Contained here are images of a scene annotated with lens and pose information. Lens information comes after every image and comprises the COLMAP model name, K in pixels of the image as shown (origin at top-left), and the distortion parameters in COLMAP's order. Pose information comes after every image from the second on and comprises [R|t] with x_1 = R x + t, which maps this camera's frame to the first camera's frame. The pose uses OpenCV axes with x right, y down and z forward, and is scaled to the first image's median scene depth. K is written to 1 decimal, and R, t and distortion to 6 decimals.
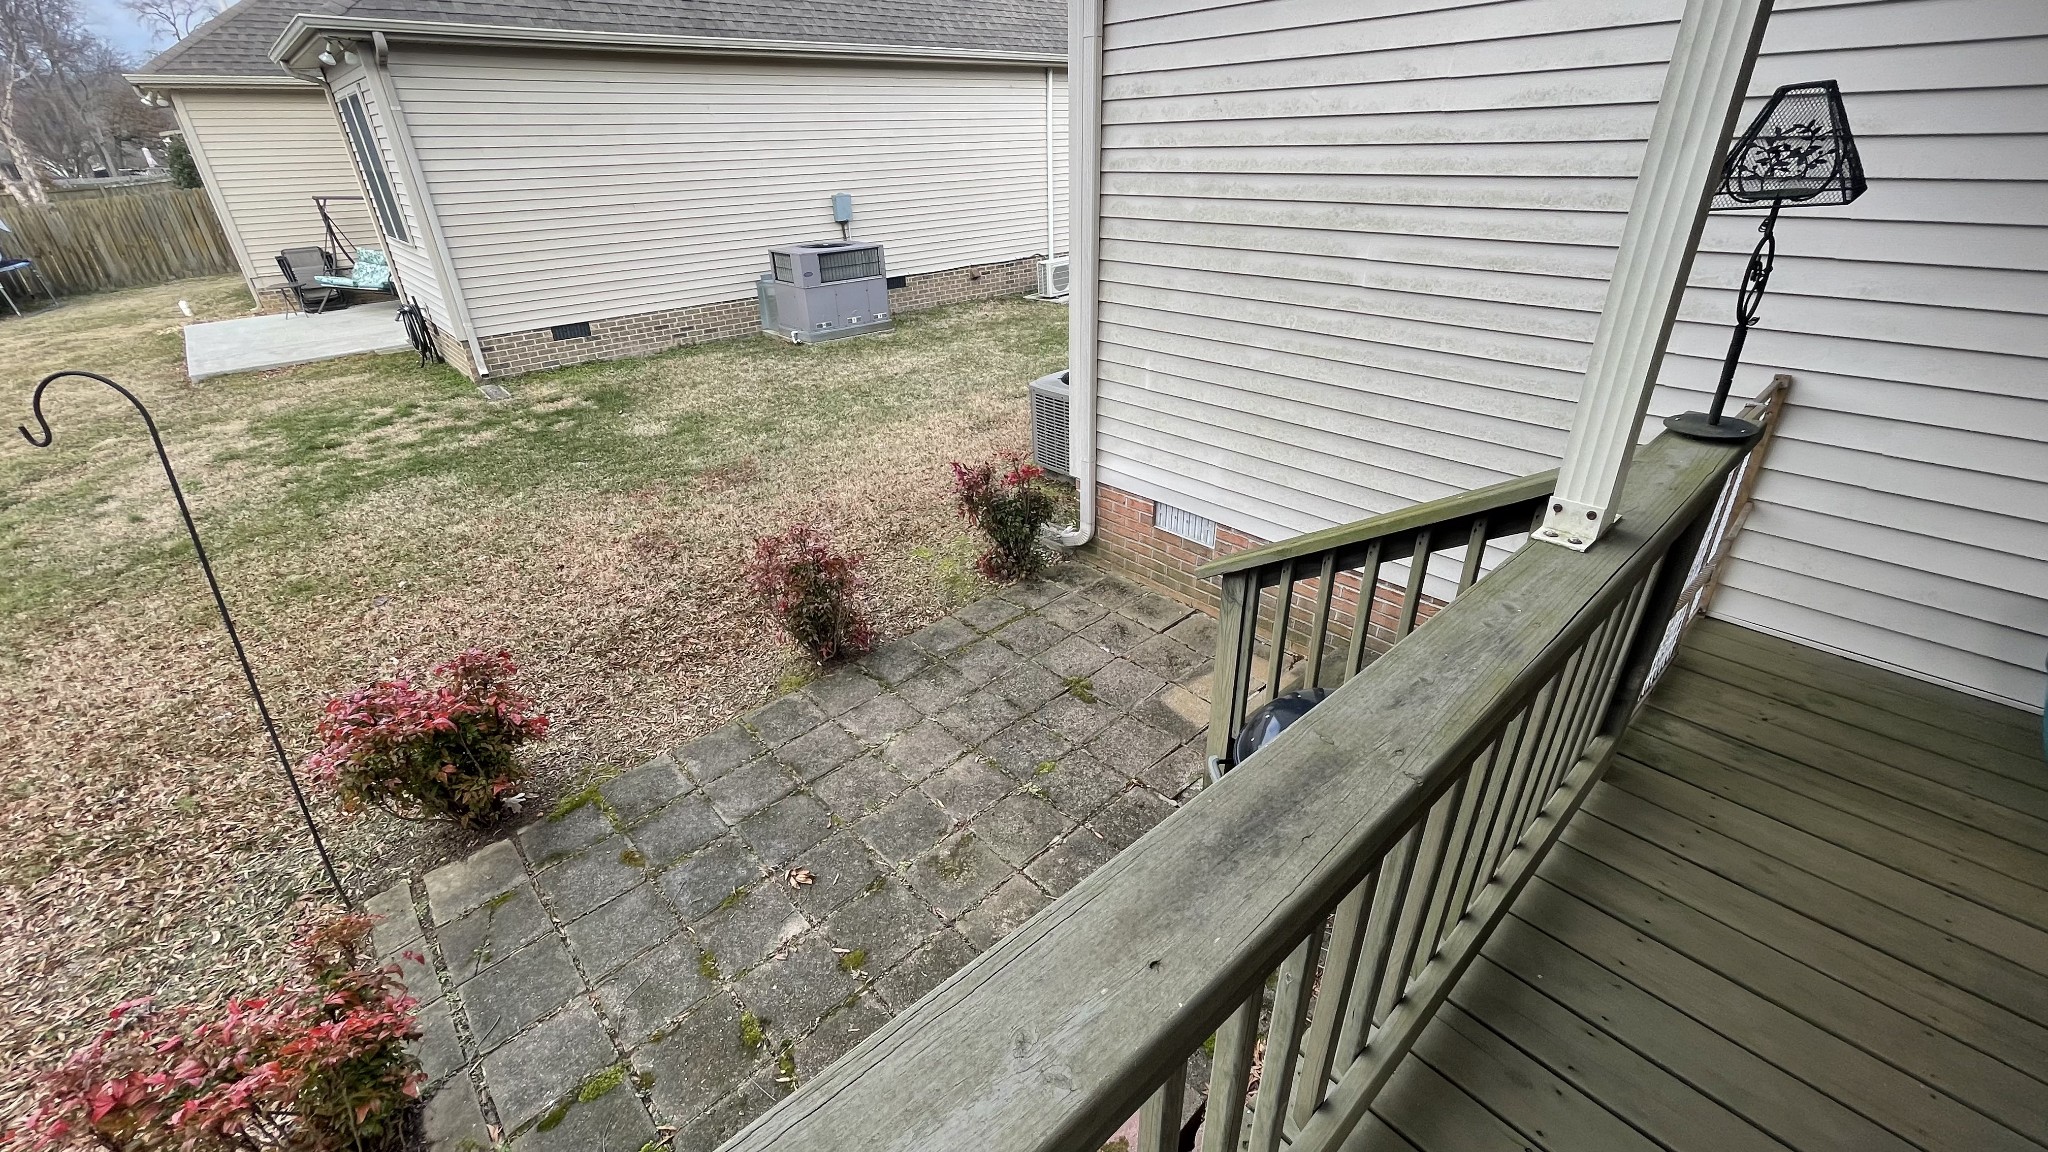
lens RADIAL K [[826.6, 0, 1026.5], [0, 826.6, 576.5], [0, 0, 1]] dist [-0.003011, 0.000021]
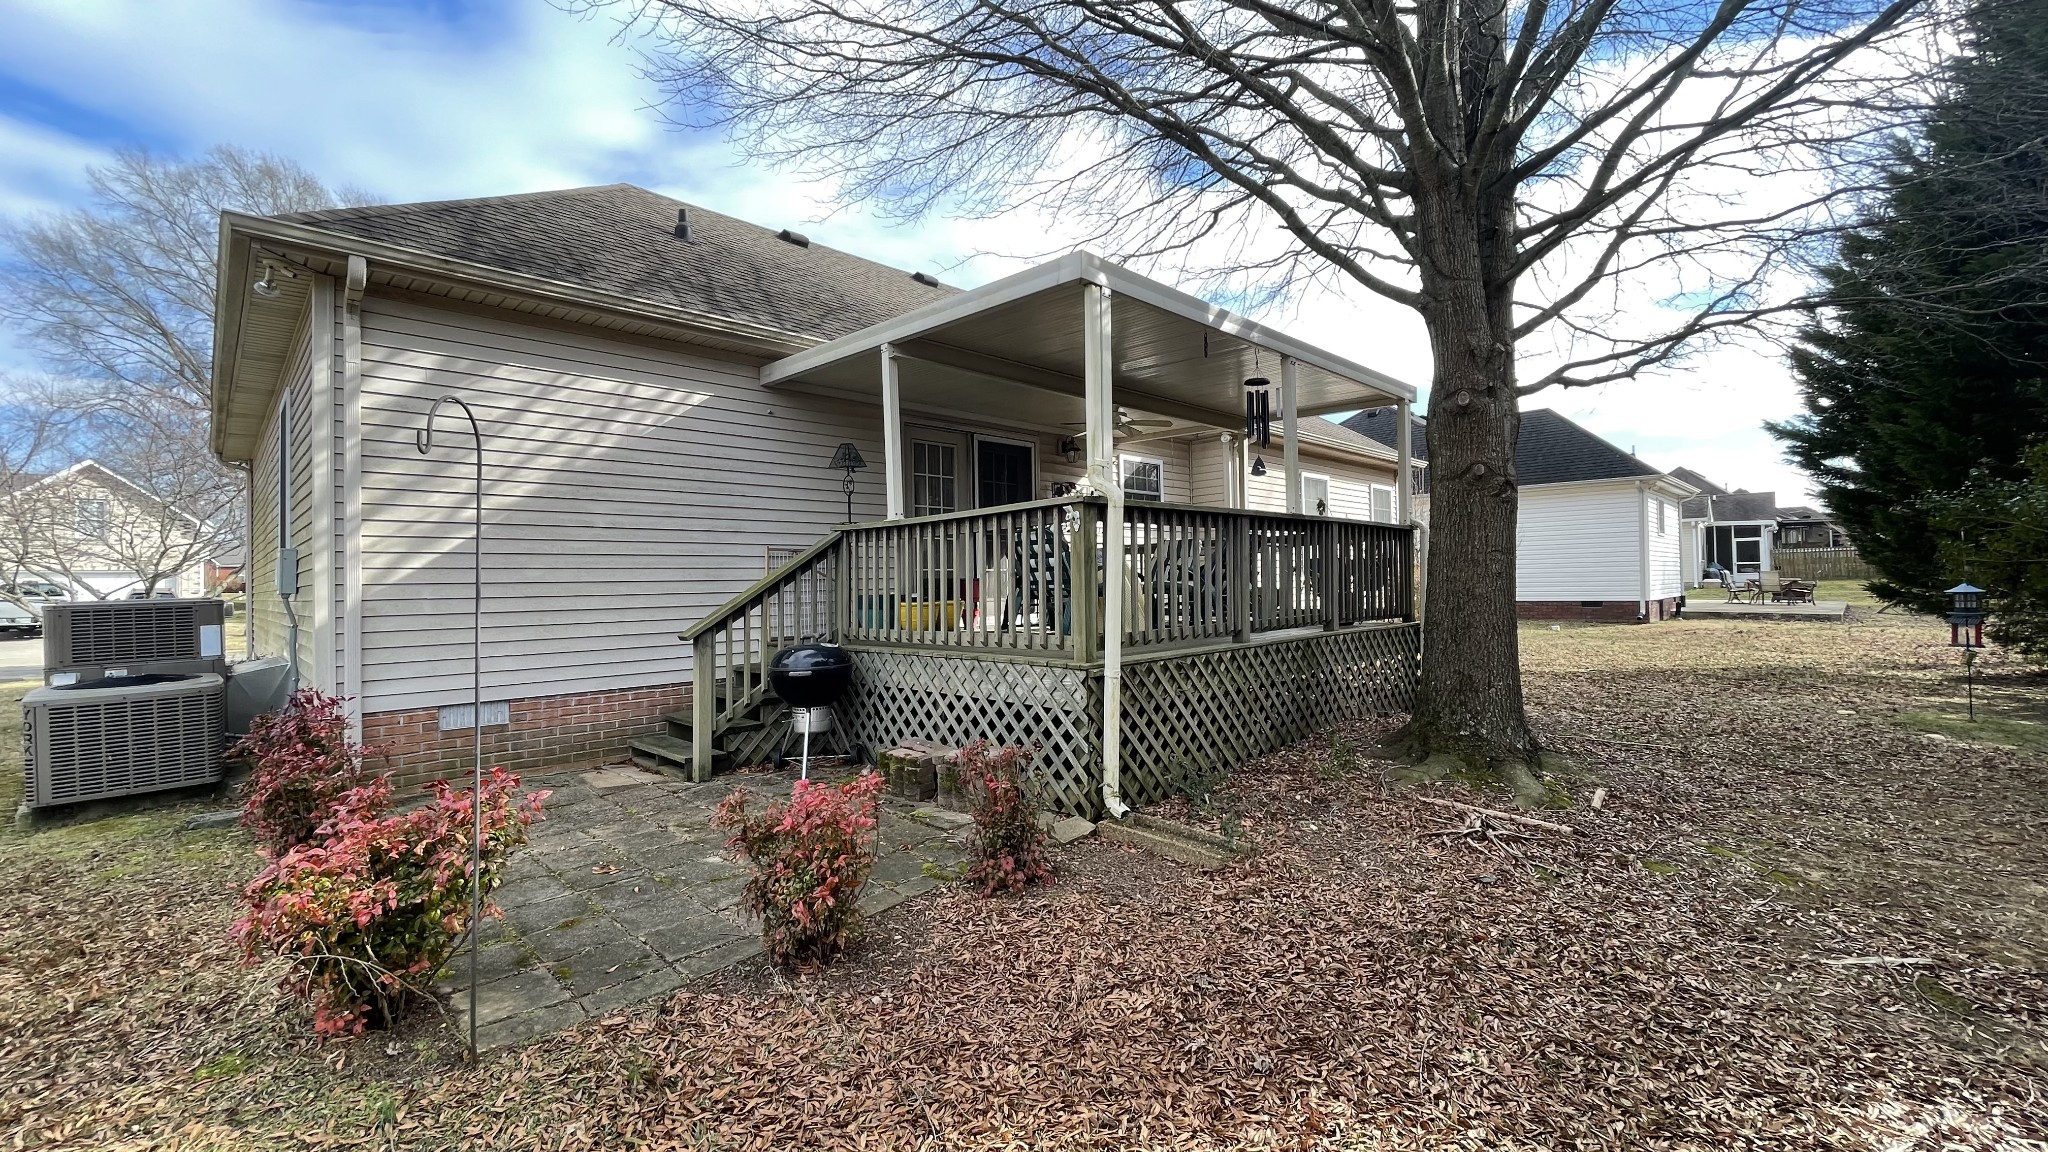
lens RADIAL K [[826.6, 0, 1029.0], [0, 826.6, 580.1], [0, 0, 1]] dist [-0.003011, 0.000021]
pose [[-0.042691, 0.026523, 0.998736, -1.642427], [0.479917, 0.877309, -0.002785, 0.247329], [-0.876274, 0.479192, -0.050182, 0.328780]]
